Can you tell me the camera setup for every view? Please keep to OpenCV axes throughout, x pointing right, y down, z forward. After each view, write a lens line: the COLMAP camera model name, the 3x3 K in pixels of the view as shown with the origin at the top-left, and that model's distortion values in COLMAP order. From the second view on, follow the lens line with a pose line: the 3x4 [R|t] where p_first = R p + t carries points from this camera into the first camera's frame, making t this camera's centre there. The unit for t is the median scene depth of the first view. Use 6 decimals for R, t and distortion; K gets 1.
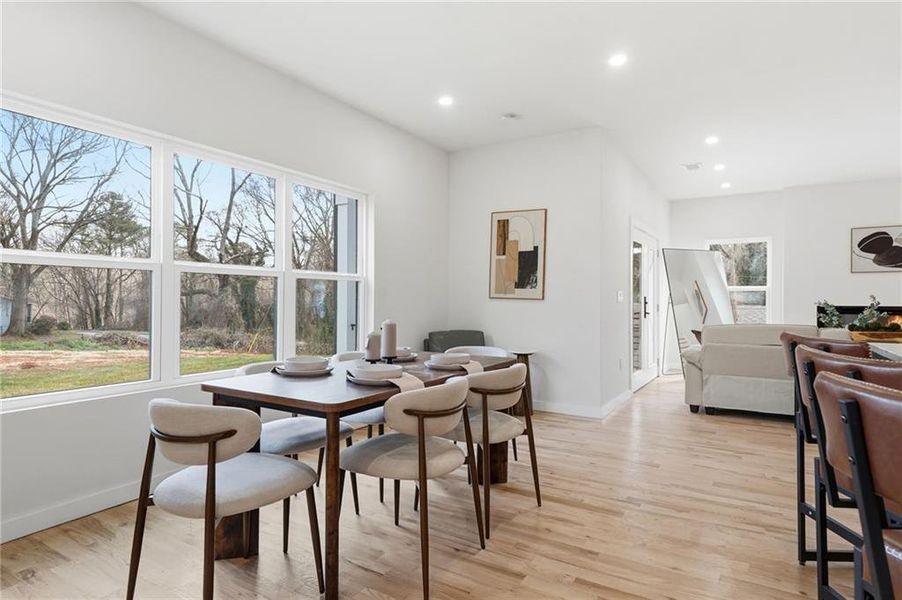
lens RADIAL K [[519.9, 0, 451.8], [0, 519.9, 298.4], [0, 0, 1]] dist [0.019660, -0.000404]
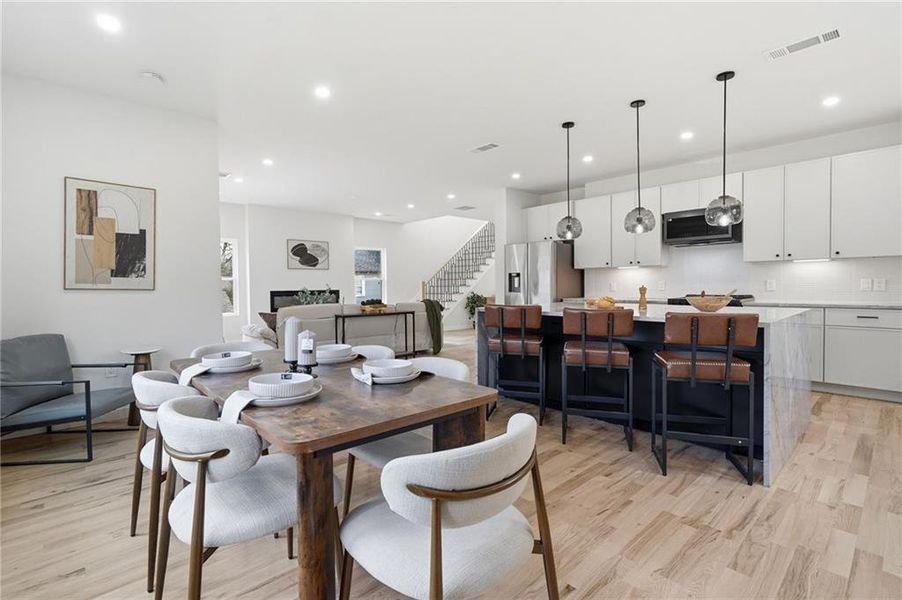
lens RADIAL K [[422.1, 0, 444.3], [0, 422.1, 292.2], [0, 0, 1]] dist [0.008351, -0.000479]
pose [[0.282752, -0.023557, 0.958904, -0.374914], [0.009215, 0.999719, 0.021842, -0.005433], [-0.959149, 0.002660, 0.282890, 0.304393]]
